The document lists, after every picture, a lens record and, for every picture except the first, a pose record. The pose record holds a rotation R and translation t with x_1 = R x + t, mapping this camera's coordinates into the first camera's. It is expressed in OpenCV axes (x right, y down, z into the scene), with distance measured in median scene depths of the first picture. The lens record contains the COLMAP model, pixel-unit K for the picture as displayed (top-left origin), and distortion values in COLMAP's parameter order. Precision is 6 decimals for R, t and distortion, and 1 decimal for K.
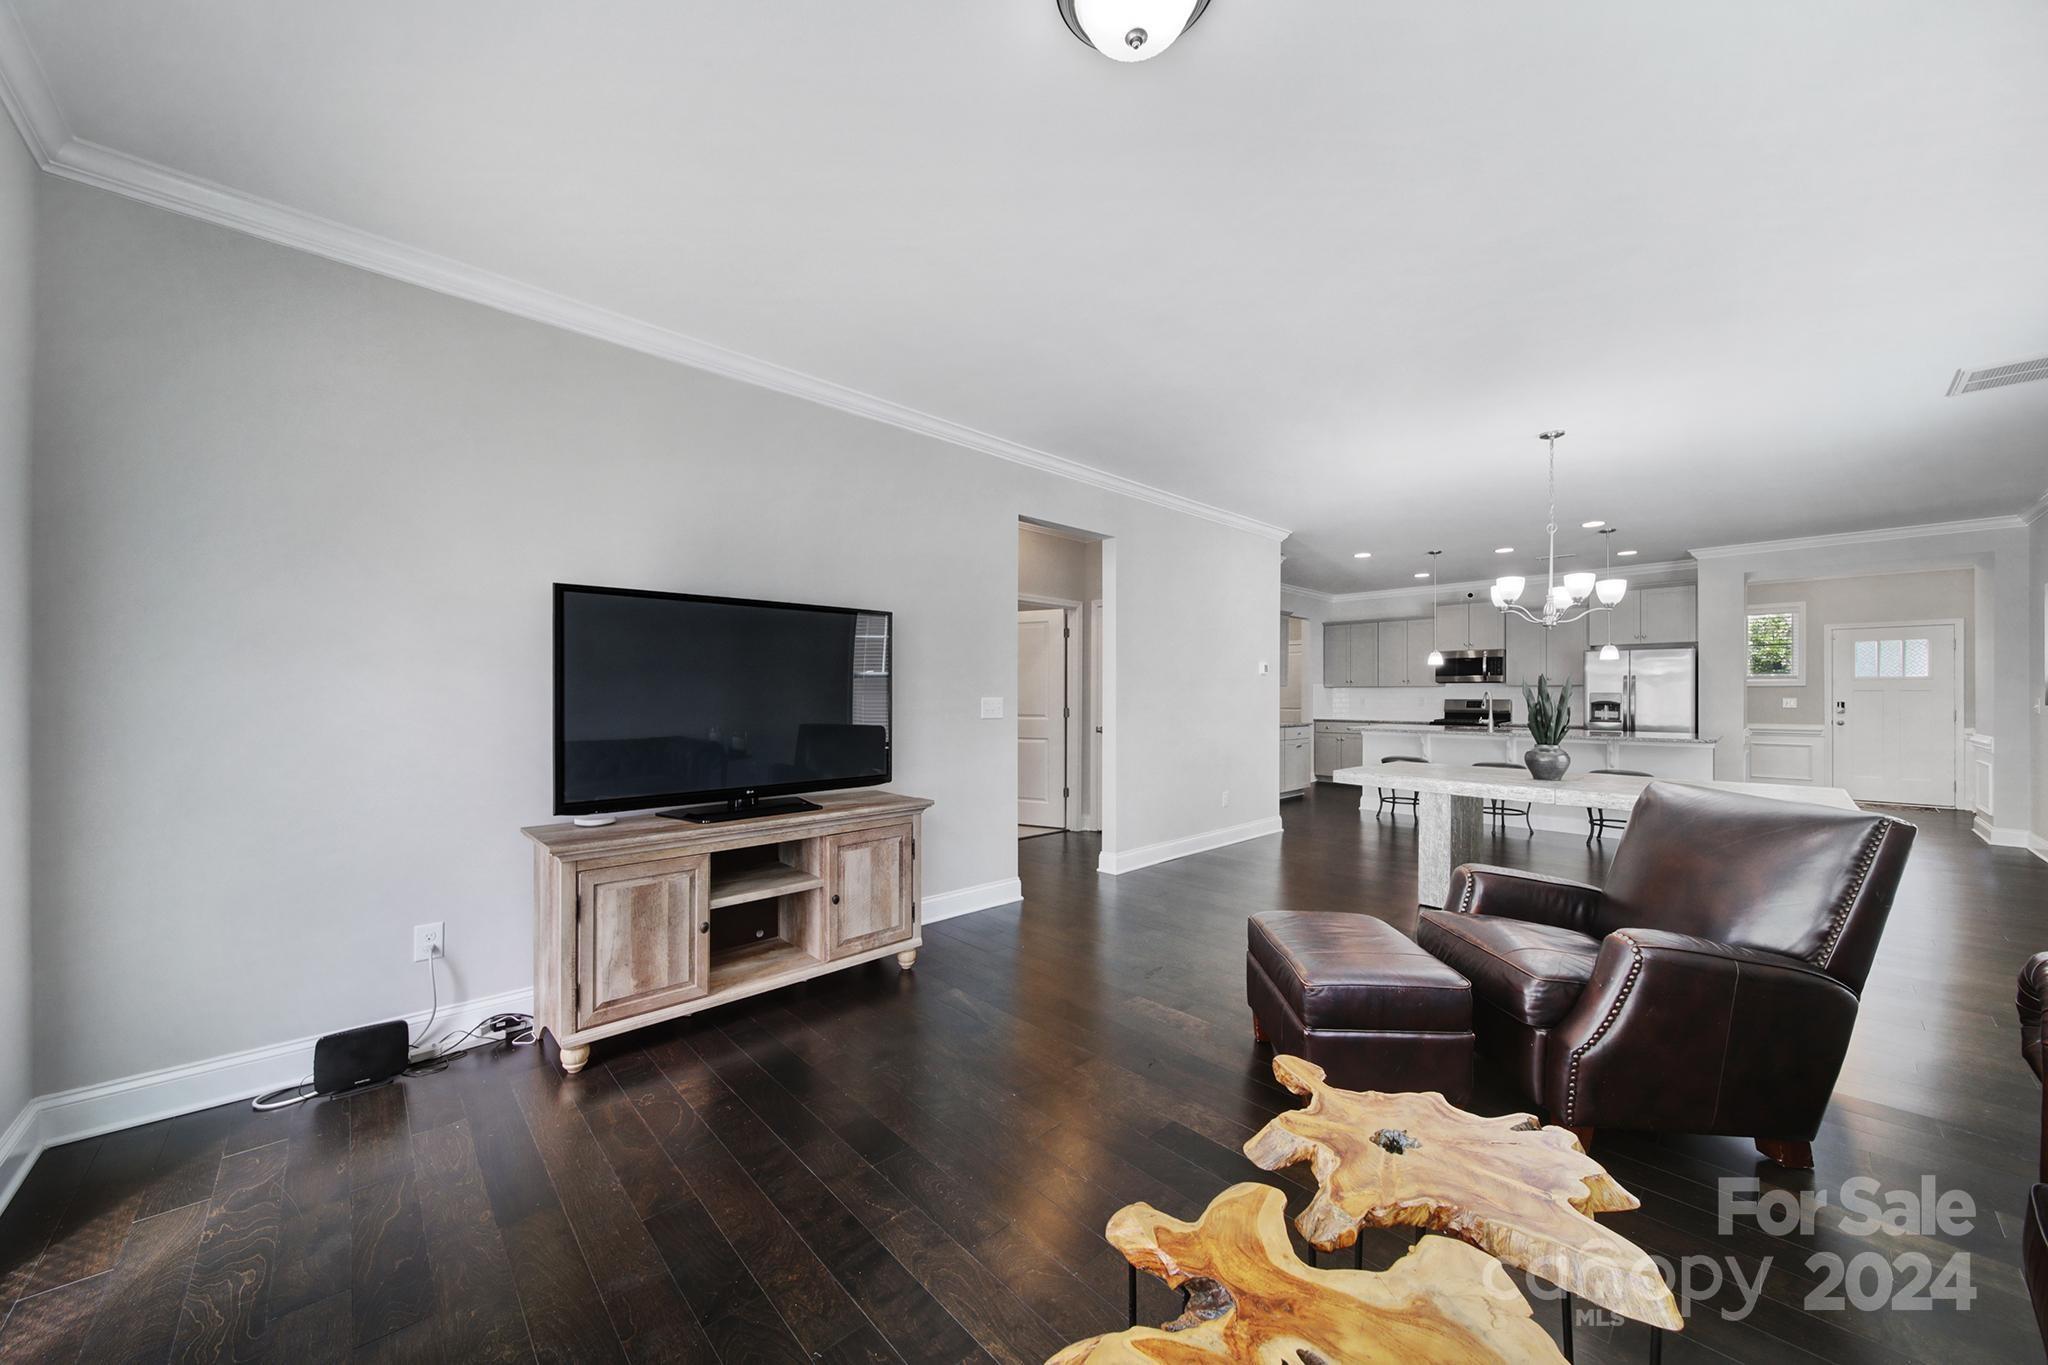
lens RADIAL K [[723.0, 0, 1018.3], [0, 723.0, 695.0], [0, 0, 1]] dist [0.000172, -0.000890]
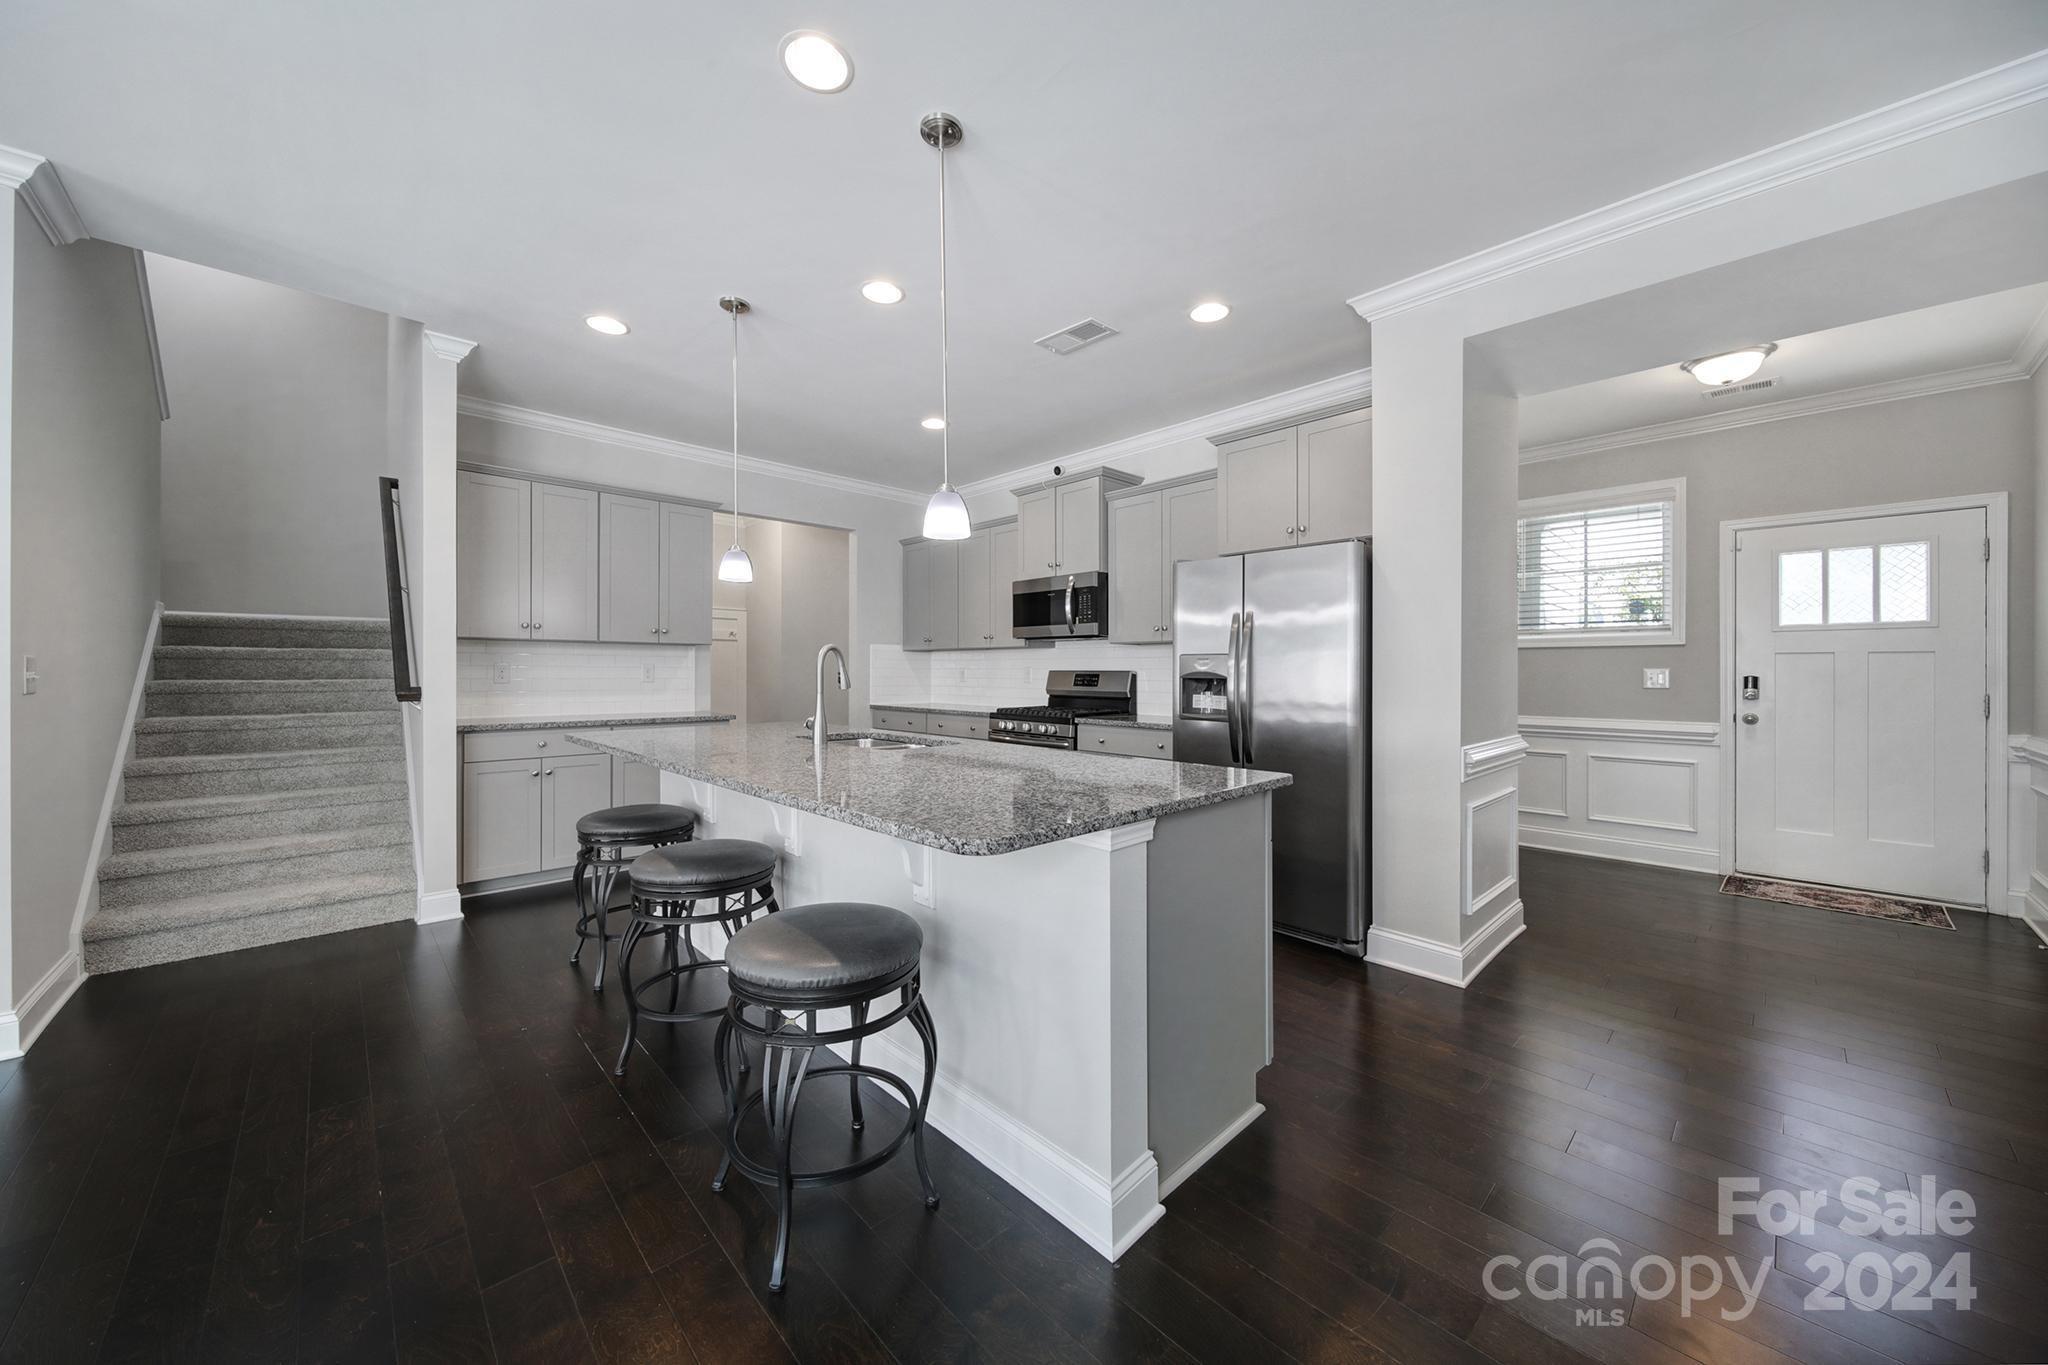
lens RADIAL K [[723.0, 0, 1021.8], [0, 723.0, 671.0], [0, 0, 1]] dist [0.000172, -0.000890]
pose [[0.999944, 0.002451, 0.010294, 0.697456], [-0.002449, 0.999997, -0.000240, 0.007625], [-0.010295, 0.000215, 0.999947, 0.561150]]
